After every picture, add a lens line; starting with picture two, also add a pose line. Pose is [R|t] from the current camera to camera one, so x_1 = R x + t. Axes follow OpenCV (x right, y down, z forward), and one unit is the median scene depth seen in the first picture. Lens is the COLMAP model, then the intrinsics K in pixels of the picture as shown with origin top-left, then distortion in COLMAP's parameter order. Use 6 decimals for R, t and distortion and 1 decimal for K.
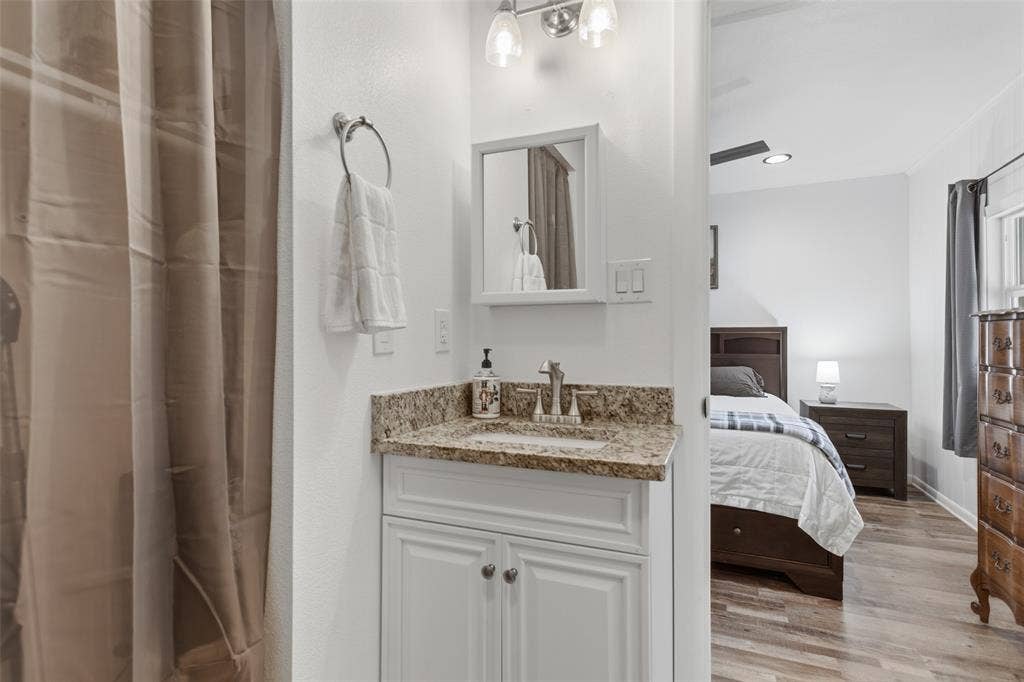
lens RADIAL K [[497.9, 0, 515.5], [0, 497.9, 346.9], [0, 0, 1]] dist [0.004651, 0.000762]
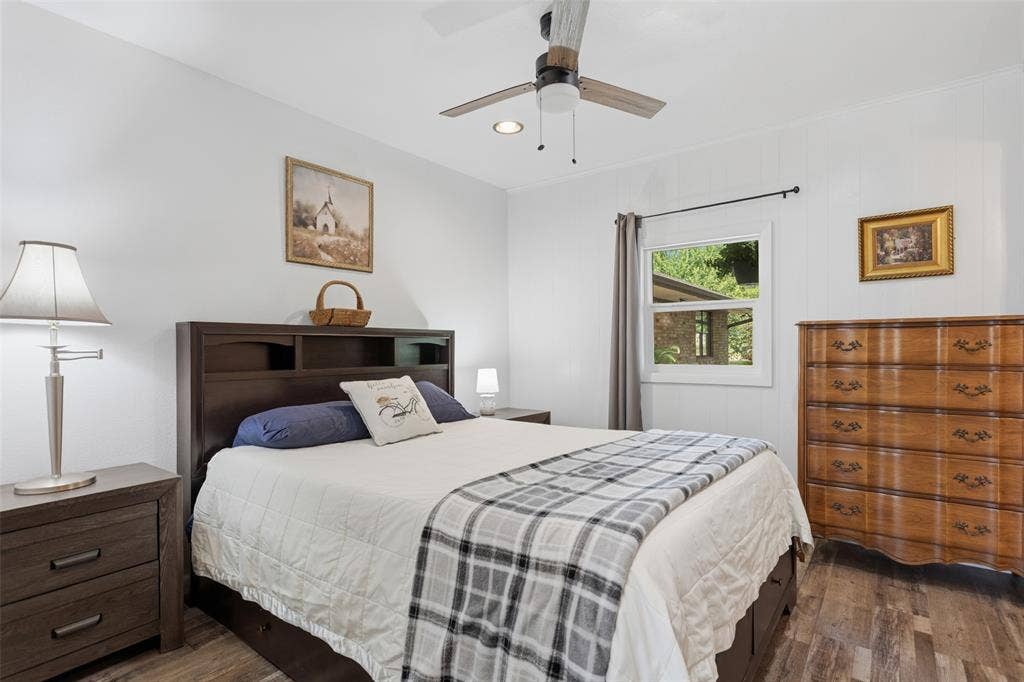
lens RADIAL K [[497.9, 0, 515.5], [0, 497.9, 346.9], [0, 0, 1]] dist [0.004651, 0.000762]
pose [[0.250032, 0.009766, 0.968188, -0.332481], [0.018468, 0.999719, -0.014853, 0.002871], [-0.968062, 0.021594, 0.249781, 0.928383]]
